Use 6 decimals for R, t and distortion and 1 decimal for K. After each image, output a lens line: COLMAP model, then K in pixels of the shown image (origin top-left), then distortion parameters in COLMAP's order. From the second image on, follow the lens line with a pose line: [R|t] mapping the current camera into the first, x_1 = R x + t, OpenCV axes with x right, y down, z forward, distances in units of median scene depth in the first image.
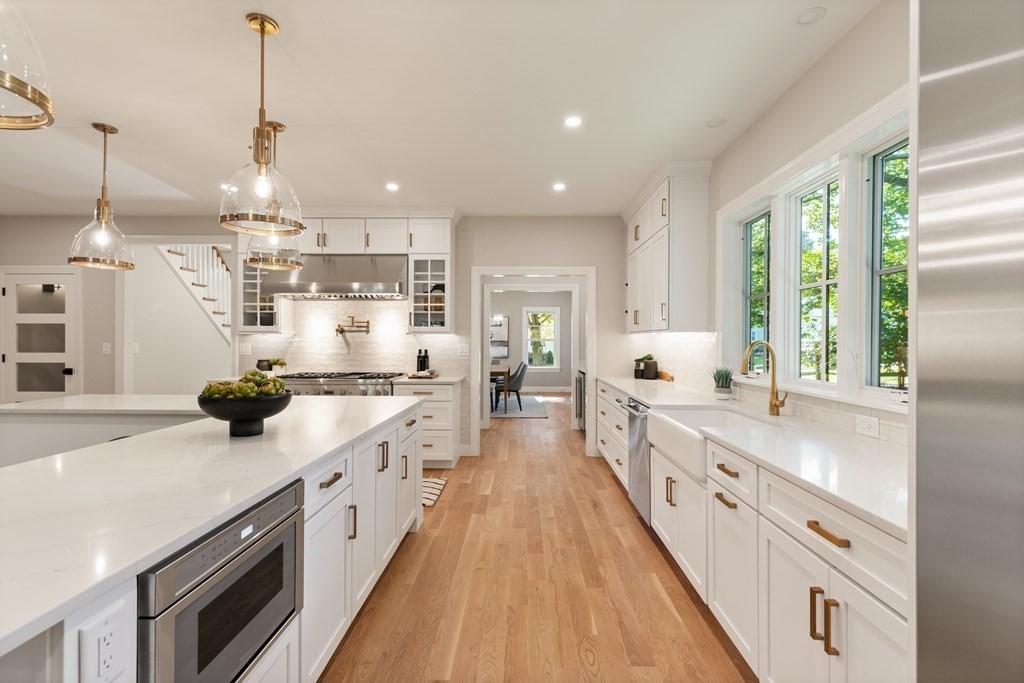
lens RADIAL K [[467.2, 0, 513.8], [0, 467.2, 341.9], [0, 0, 1]] dist [0.027146, 0.000249]
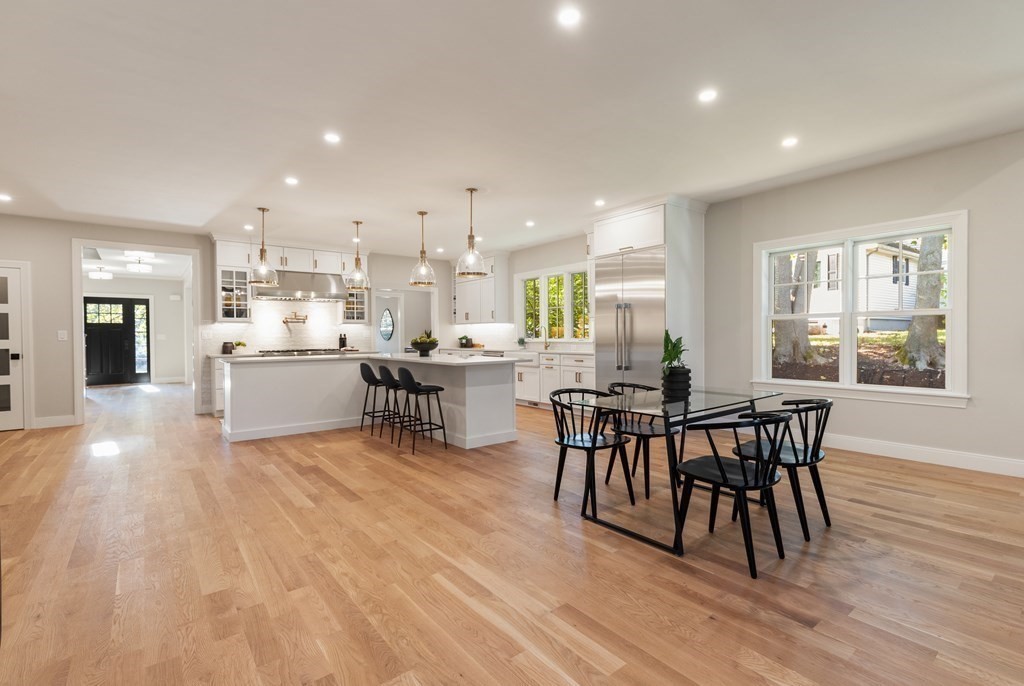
lens RADIAL K [[467.2, 0, 512.4], [0, 467.2, 340.3], [0, 0, 1]] dist [0.027146, 0.000249]
pose [[0.777528, -0.016395, 0.628635, -0.785574], [0.013638, 0.999865, 0.009208, 0.032221], [-0.628701, 0.001414, 0.777646, -0.629717]]
